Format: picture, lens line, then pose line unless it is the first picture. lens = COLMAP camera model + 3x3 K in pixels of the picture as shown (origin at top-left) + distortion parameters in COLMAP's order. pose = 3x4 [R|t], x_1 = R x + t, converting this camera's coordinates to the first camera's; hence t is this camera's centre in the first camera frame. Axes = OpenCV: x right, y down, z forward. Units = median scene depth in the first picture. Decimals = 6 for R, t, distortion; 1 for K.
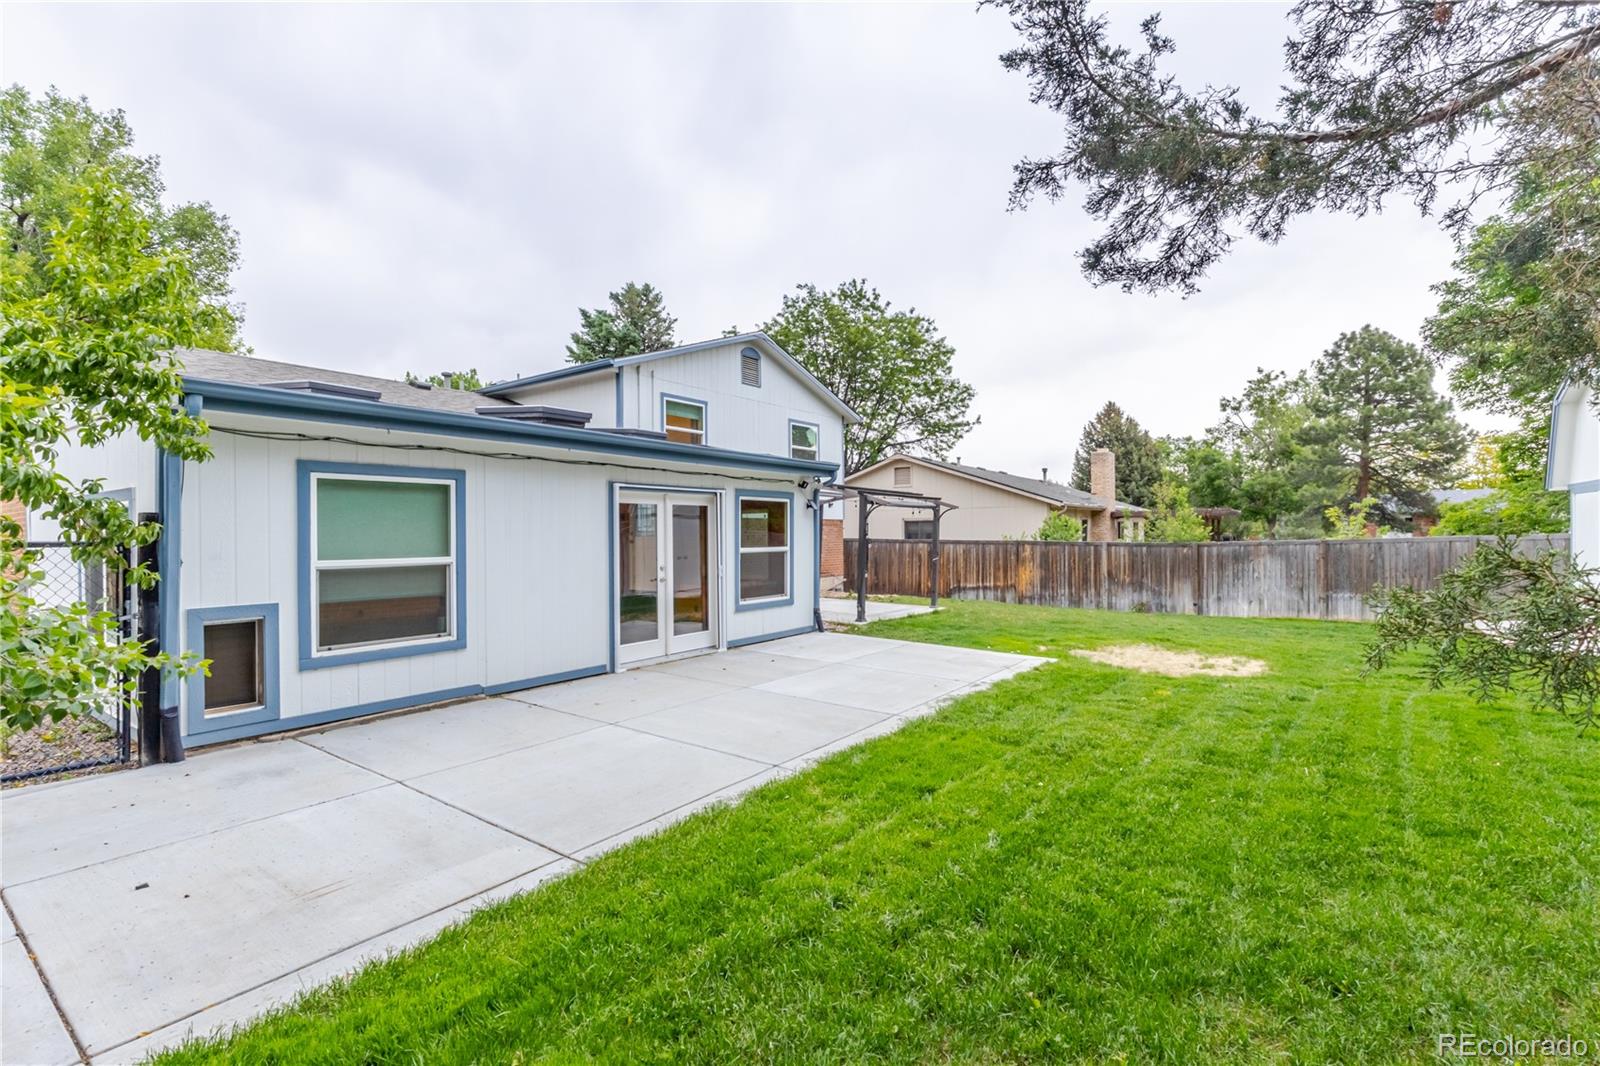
lens RADIAL K [[731.9, 0, 799.3], [0, 731.9, 534.0], [0, 0, 1]] dist [-0.003456, 0.002208]
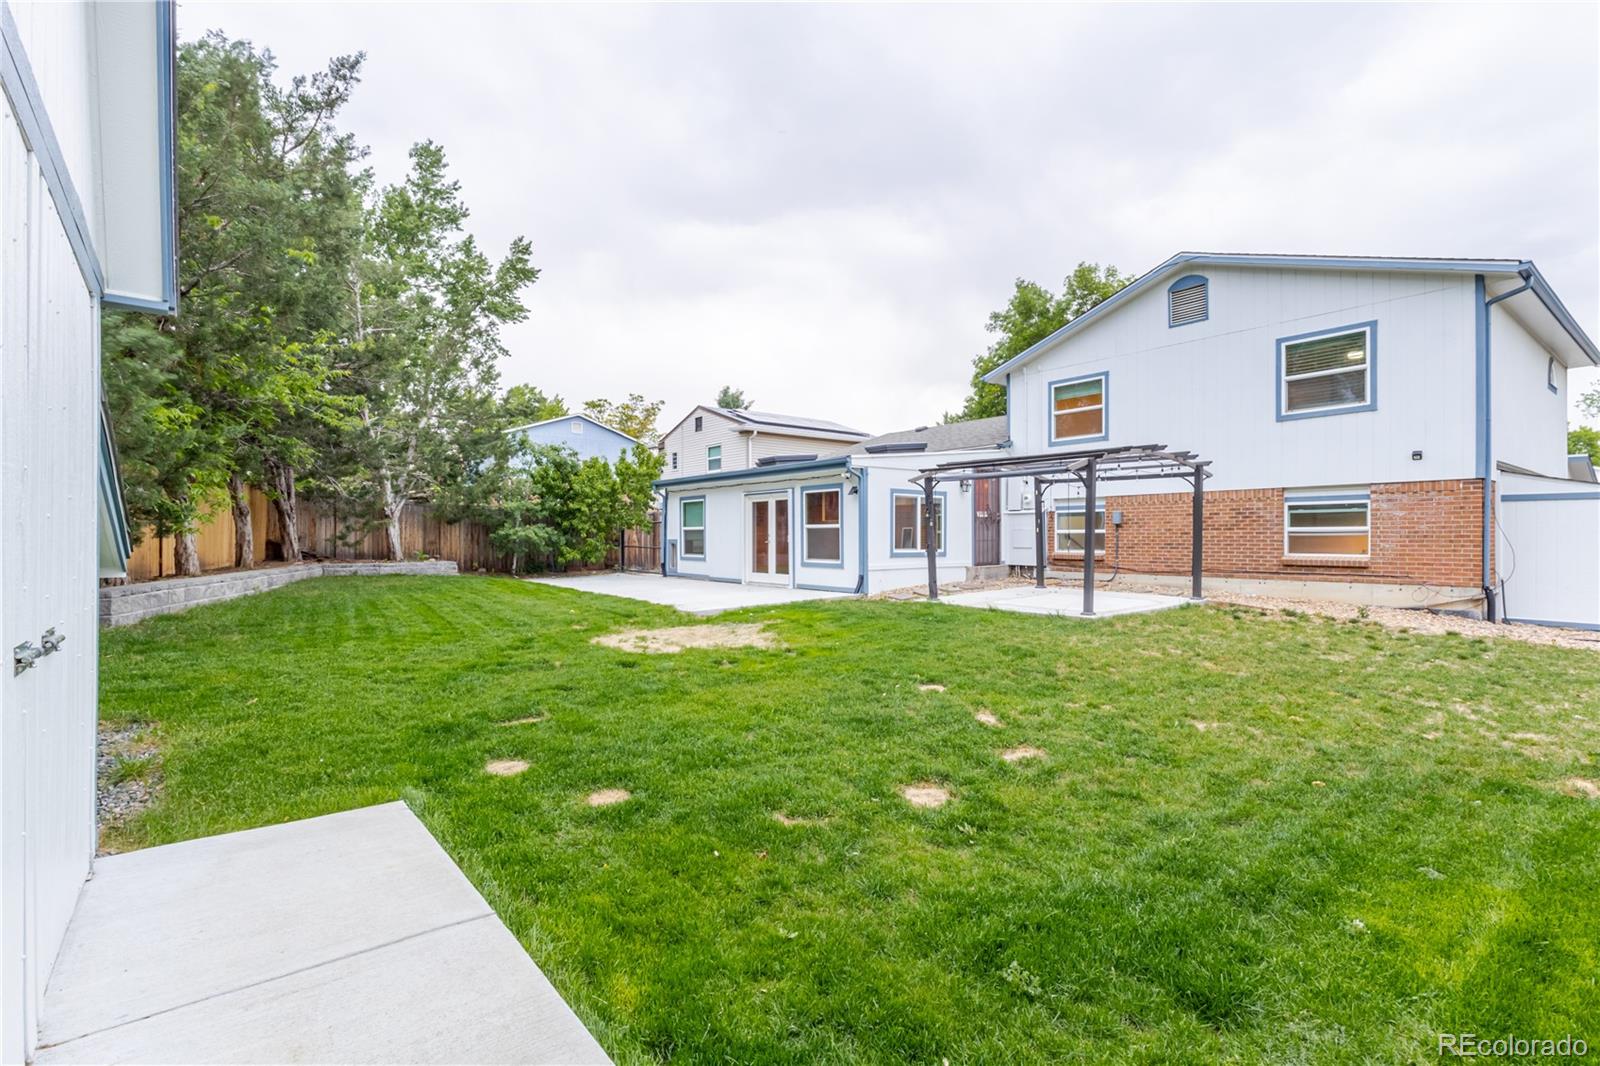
lens RADIAL K [[731.9, 0, 803.1], [0, 731.9, 538.4], [0, 0, 1]] dist [-0.003456, 0.002208]
pose [[-0.280372, 0.008008, -0.959858, 1.298340], [0.002681, 0.999968, 0.007560, 0.033470], [0.959888, -0.000454, -0.280385, 1.329545]]
